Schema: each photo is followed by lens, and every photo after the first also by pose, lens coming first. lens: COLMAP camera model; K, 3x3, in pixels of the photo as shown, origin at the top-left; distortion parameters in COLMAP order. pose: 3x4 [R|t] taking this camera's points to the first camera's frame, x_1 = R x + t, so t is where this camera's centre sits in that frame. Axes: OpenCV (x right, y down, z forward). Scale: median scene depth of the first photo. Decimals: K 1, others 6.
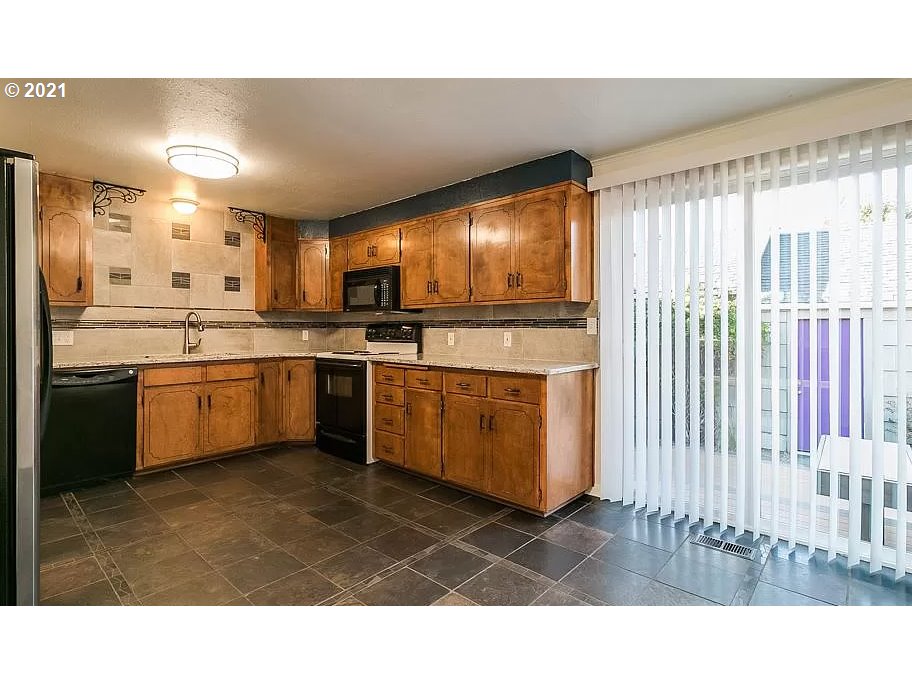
lens RADIAL K [[450.9, 0, 450.3], [0, 450.9, 329.3], [0, 0, 1]] dist [0.001239, 0.000352]
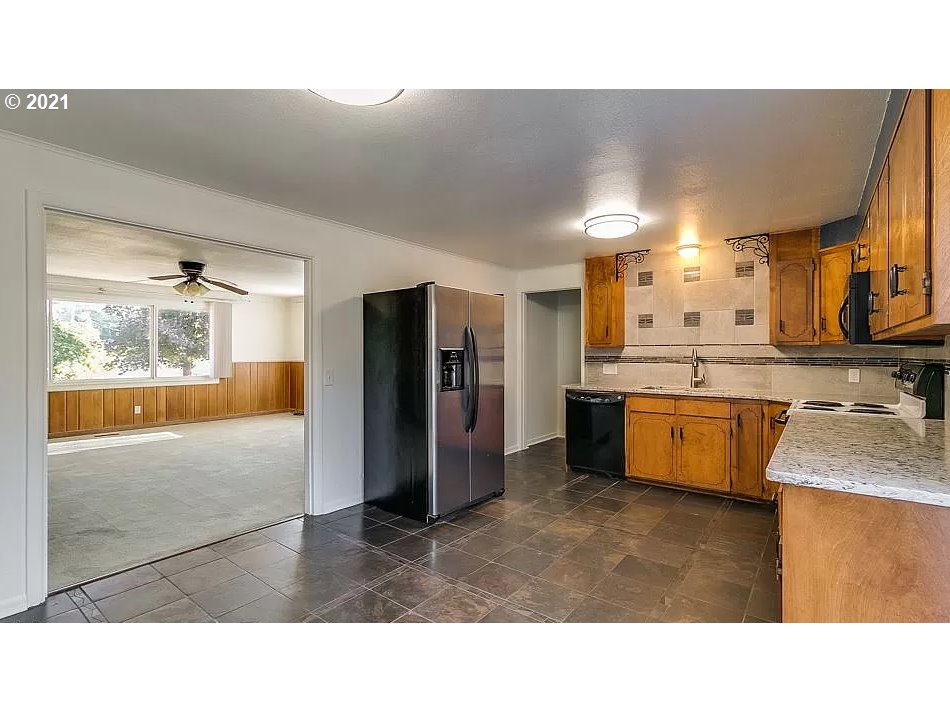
lens RADIAL K [[442.5, 0, 475.4], [0, 442.5, 354.6], [0, 0, 1]] dist [0.013434, 0.000459]
pose [[0.091873, 0.001783, -0.995769, 0.437202], [-0.005372, 0.999985, 0.001295, -0.023272], [0.995756, 0.005230, 0.091881, 0.402424]]
